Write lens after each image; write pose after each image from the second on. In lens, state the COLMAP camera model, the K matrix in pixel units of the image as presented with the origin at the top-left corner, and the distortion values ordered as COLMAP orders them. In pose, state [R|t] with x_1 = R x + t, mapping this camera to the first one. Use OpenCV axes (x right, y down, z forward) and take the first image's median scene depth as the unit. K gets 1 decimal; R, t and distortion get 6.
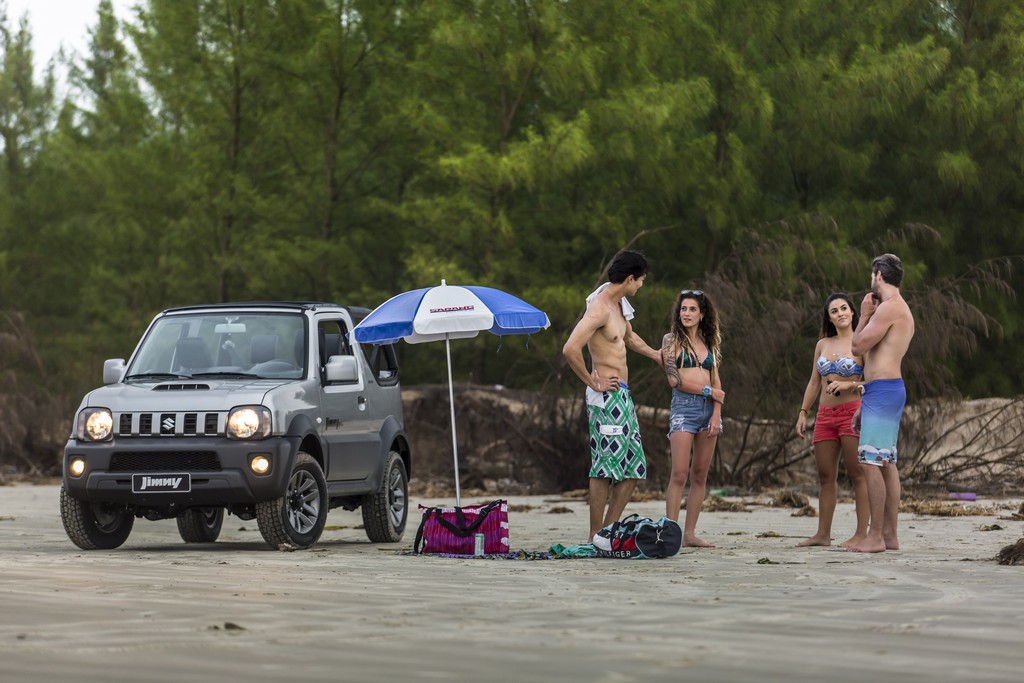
lens RADIAL K [[4555.3, 0, 512.0], [0, 4555.3, 341.5], [0, 0, 1]] dist [-0.074764, -4.874413]
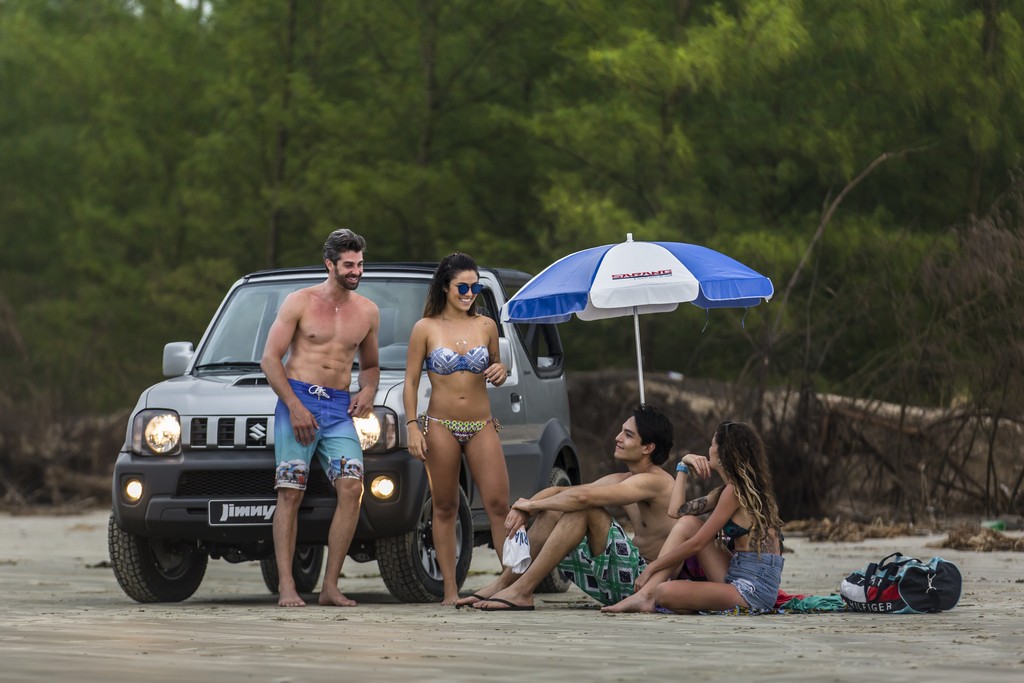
lens RADIAL K [[5824.9, 0, 512.0], [0, 5824.9, 341.5], [0, 0, 1]] dist [-0.125723, 8.749859]
pose [[0.999030, -0.002258, -0.043979, 0.011613], [0.002354, 0.999995, 0.002124, 0.002762], [0.043974, -0.002225, 0.999030, 0.102094]]
